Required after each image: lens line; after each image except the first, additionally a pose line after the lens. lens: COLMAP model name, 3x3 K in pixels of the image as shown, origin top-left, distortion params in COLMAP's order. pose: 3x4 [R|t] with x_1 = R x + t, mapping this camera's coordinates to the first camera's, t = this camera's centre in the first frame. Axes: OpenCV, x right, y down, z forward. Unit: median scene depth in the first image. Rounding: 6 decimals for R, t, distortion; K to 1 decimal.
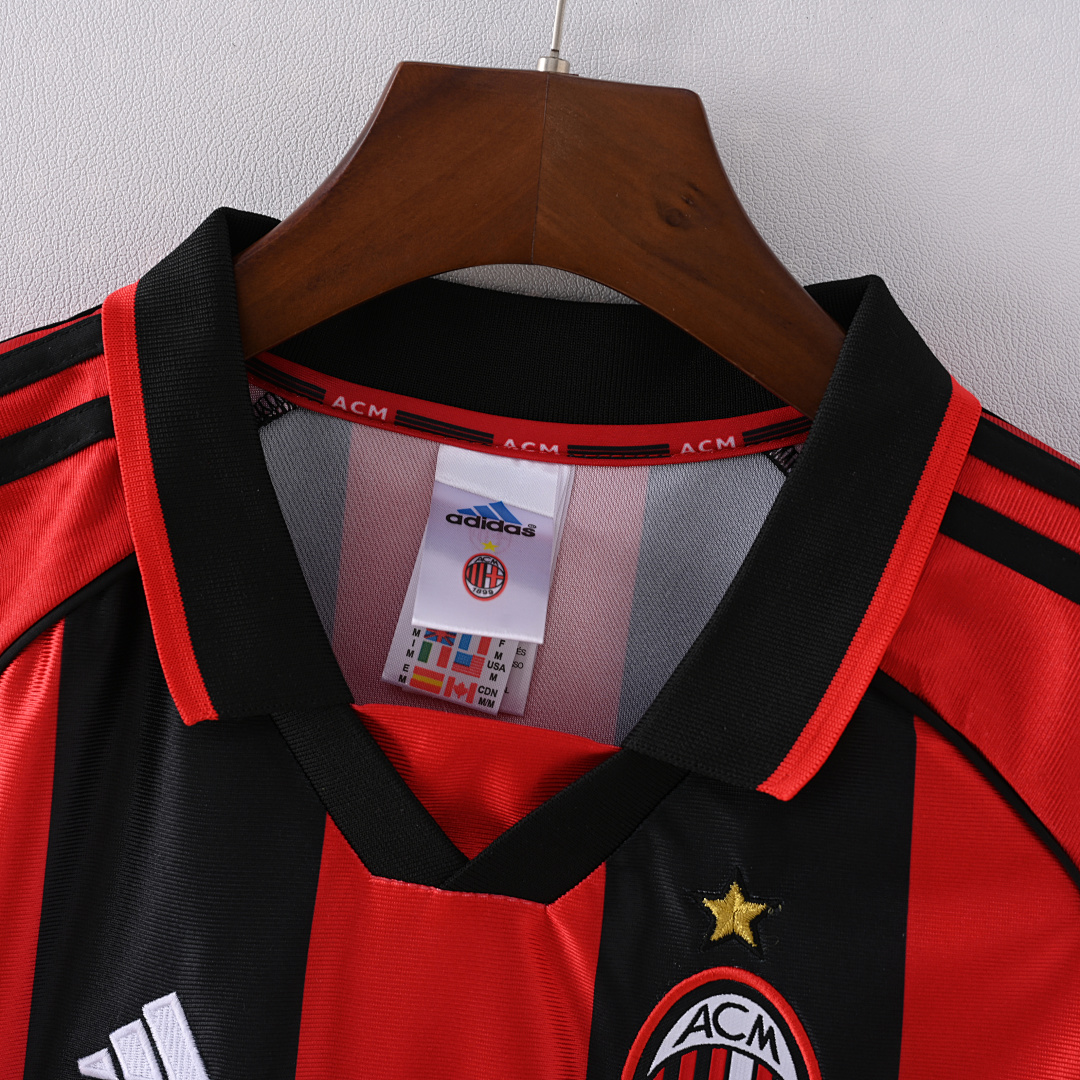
lens RADIAL K [[2295.4, 0, 542.0], [0, 2295.4, 538.5], [0, 0, 1]] dist [0.009638, 0.000000]
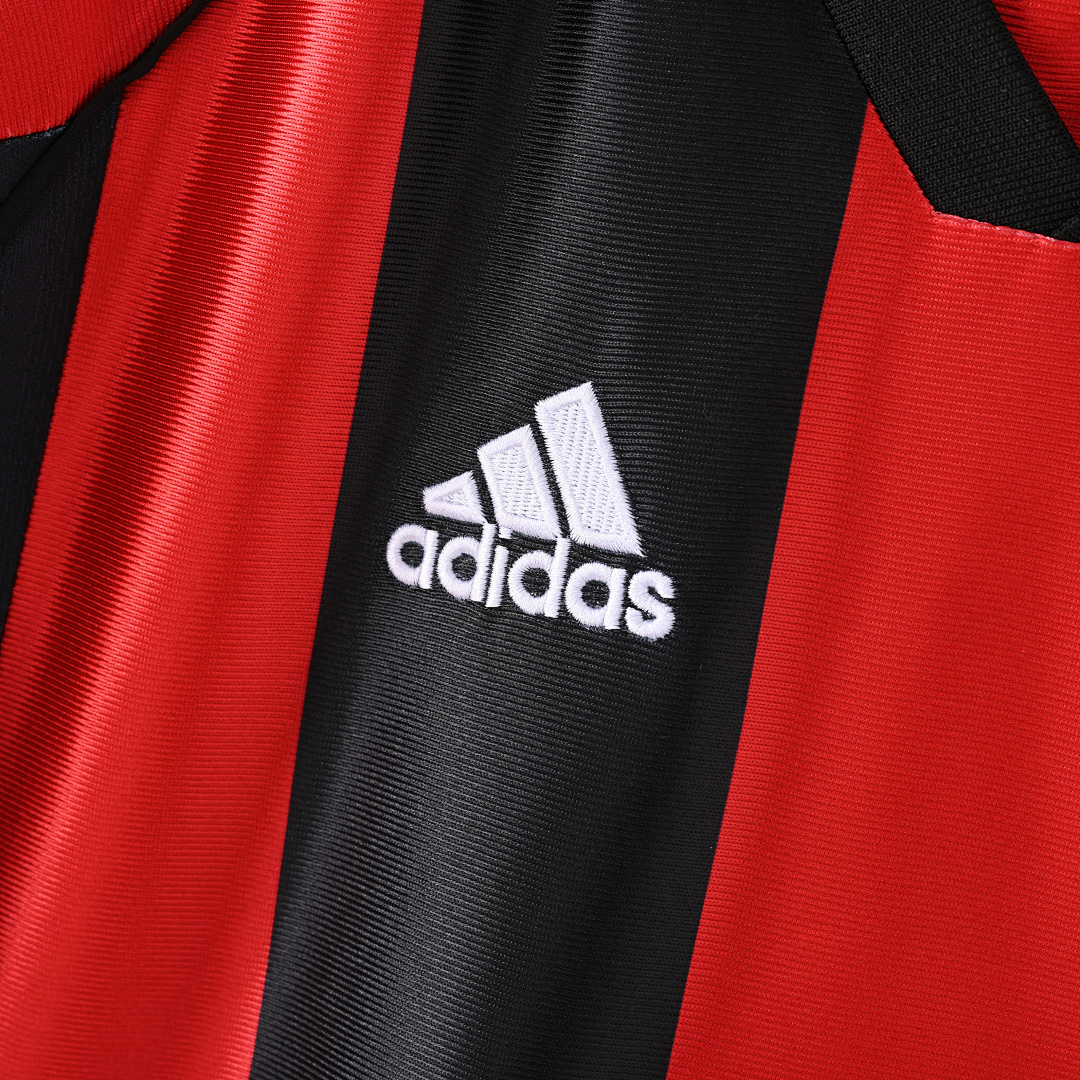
lens RADIAL K [[2295.4, 0, 544.0], [0, 2295.4, 545.2], [0, 0, 1]] dist [0.009638, 0.000000]
pose [[0.988585, 0.089763, -0.121007, -0.094650], [-0.080649, 0.993668, 0.078229, 0.194890], [0.127263, -0.067577, 0.989564, 0.393395]]
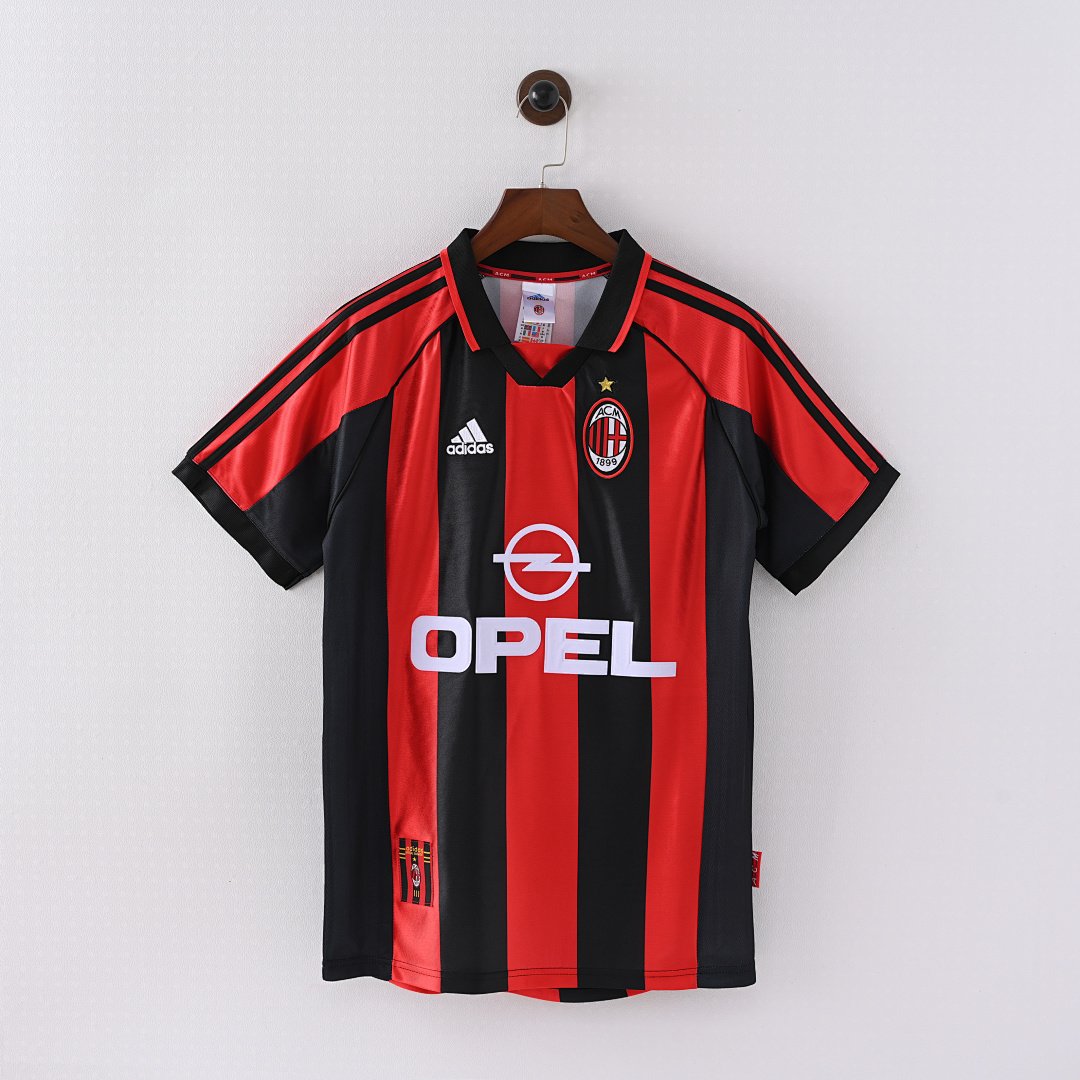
lens RADIAL K [[2295.4, 0, 537.6], [0, 2295.4, 548.3], [0, 0, 1]] dist [0.009638, 0.000000]
pose [[0.994048, -0.103684, 0.033456, -0.210407], [0.102851, 0.994364, 0.025711, 0.337673], [-0.035933, -0.022117, 0.999109, -3.164482]]
